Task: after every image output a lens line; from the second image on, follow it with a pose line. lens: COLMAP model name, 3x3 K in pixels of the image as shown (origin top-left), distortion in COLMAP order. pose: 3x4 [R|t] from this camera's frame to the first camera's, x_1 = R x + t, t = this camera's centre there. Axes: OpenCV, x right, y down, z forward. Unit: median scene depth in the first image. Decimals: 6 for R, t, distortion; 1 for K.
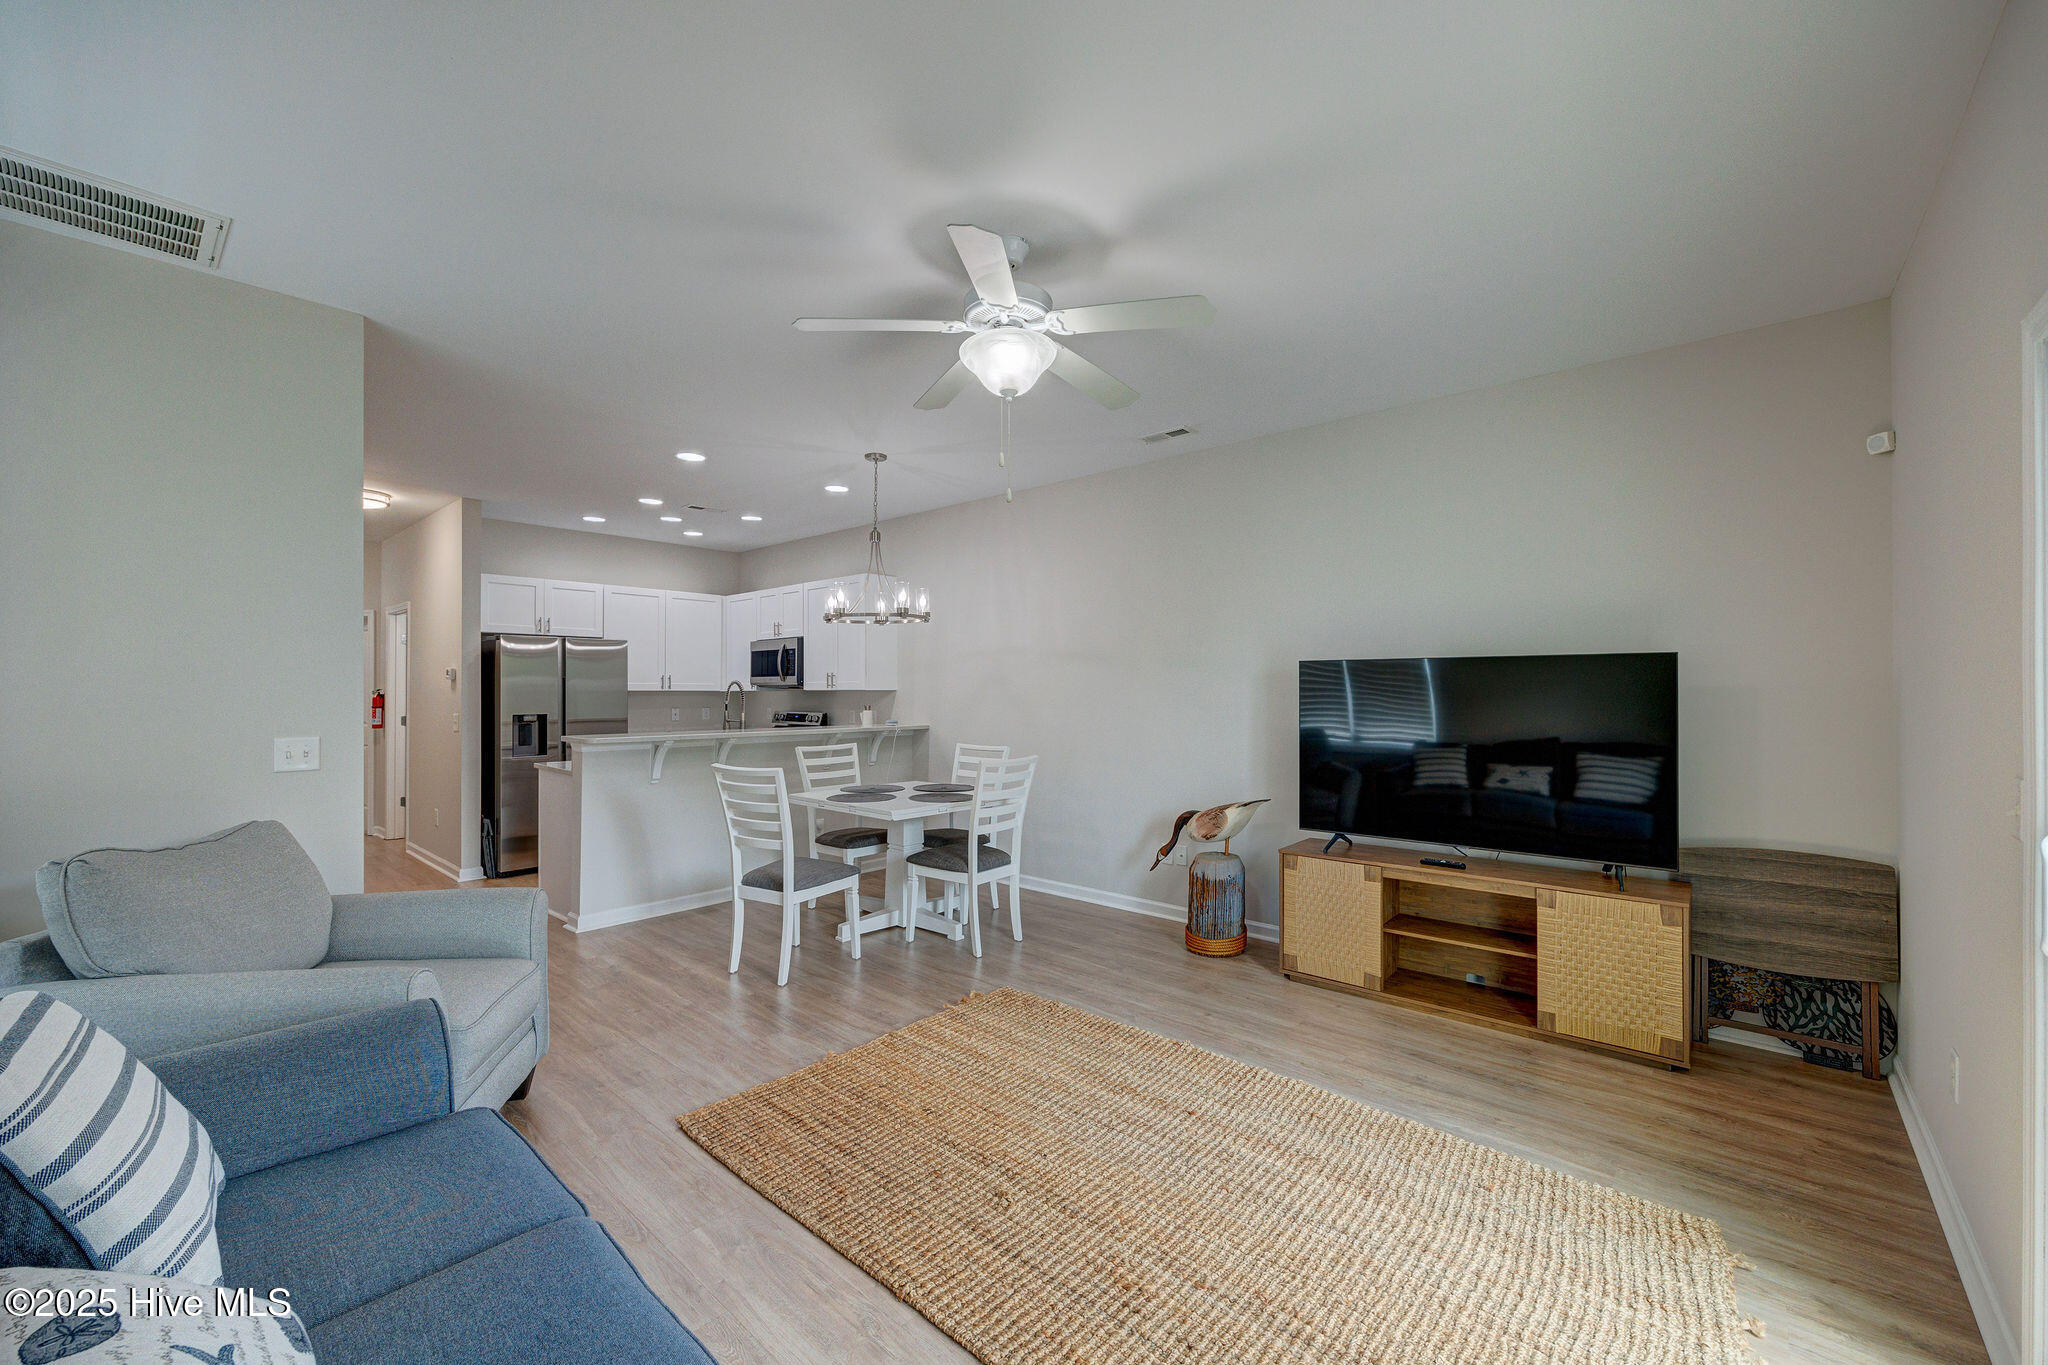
lens RADIAL K [[808.6, 0, 1024.0], [0, 808.6, 682.5], [0, 0, 1]] dist [0.002002, -0.000437]
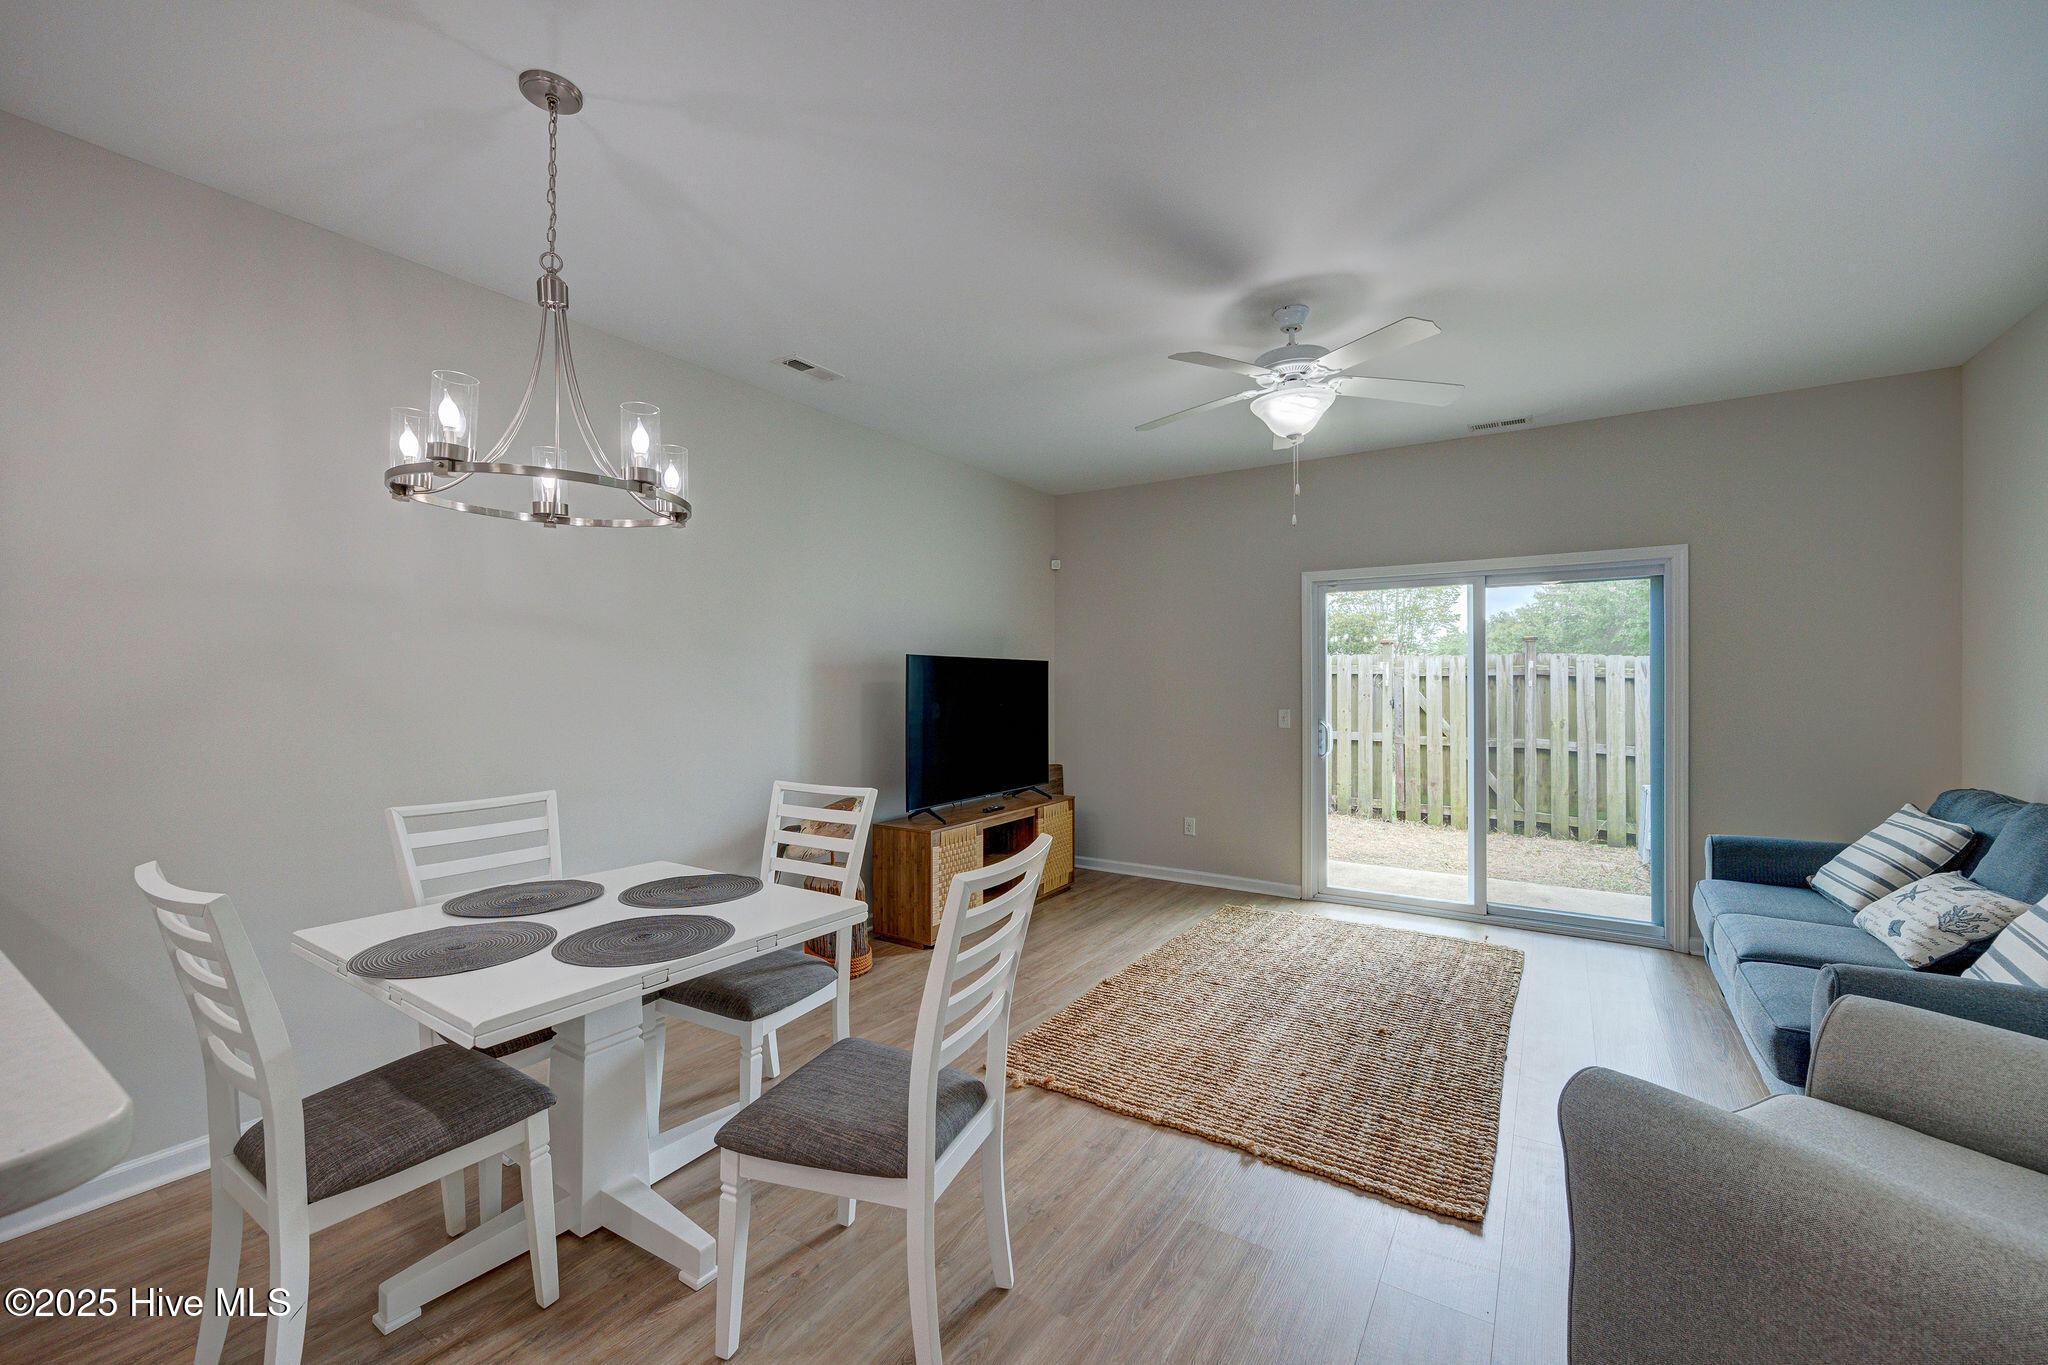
lens RADIAL K [[819.6, 0, 1016.7], [0, 819.6, 679.4], [0, 0, 1]] dist [-0.000507, -0.000046]
pose [[-0.145518, 0.006753, 0.989333, -0.485931], [-0.007582, 0.999940, -0.007941, 0.008503], [-0.989327, -0.008656, -0.145458, 0.655873]]
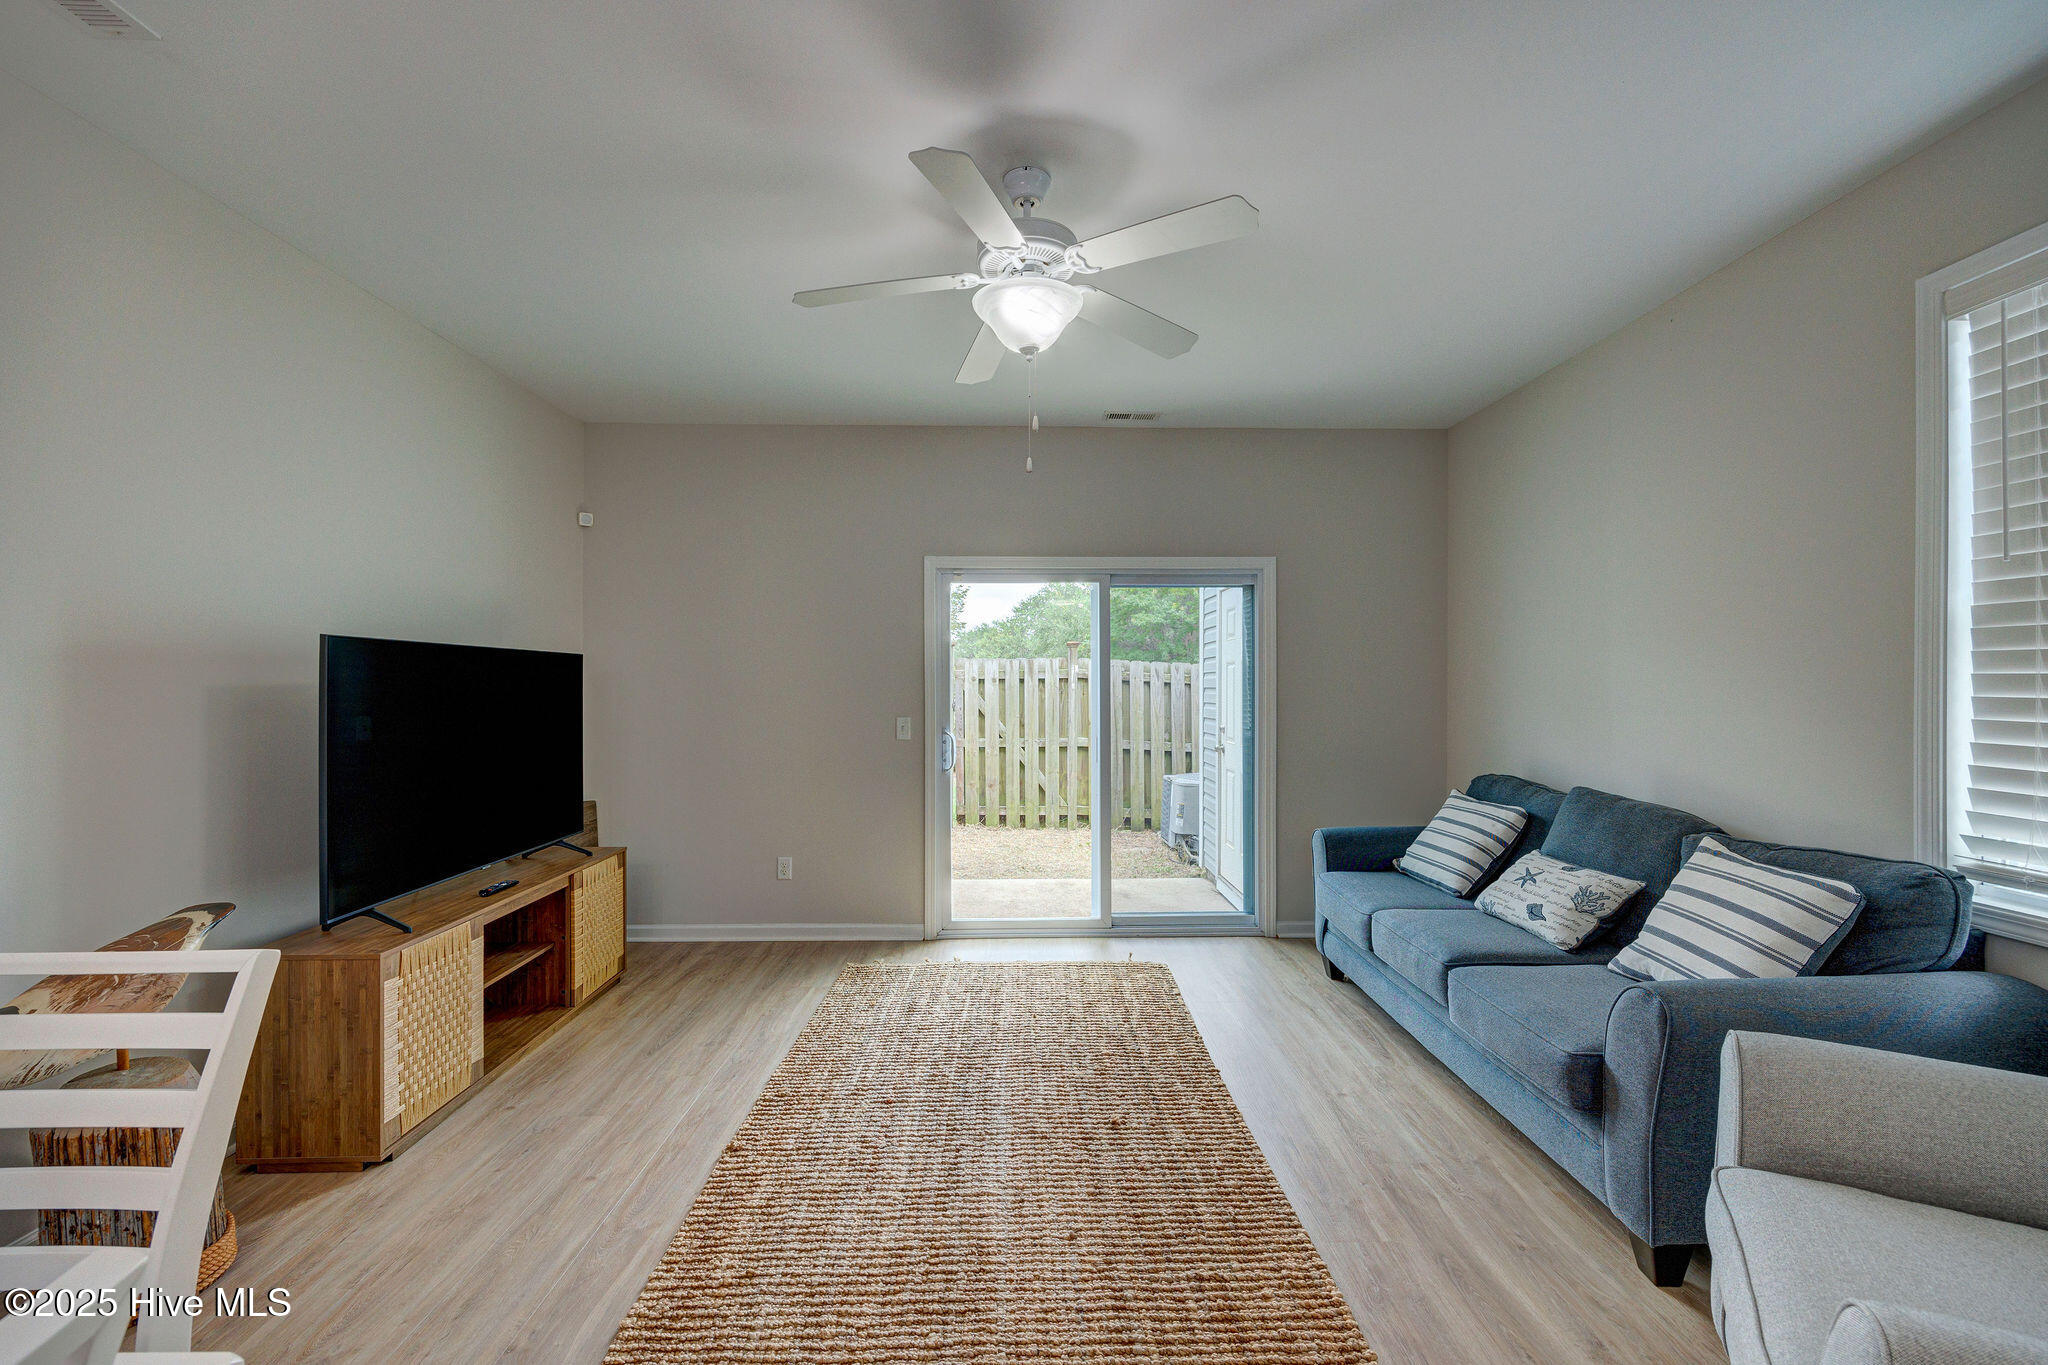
lens RADIAL K [[815.7, 0, 1028.7], [0, 815.7, 684.6], [0, 0, 1]] dist [-0.003161, -0.000028]
pose [[-0.683819, 0.002968, 0.729646, -0.279152], [-0.004310, 0.999958, -0.008107, 0.007311], [-0.729639, -0.008688, -0.683777, 0.665650]]
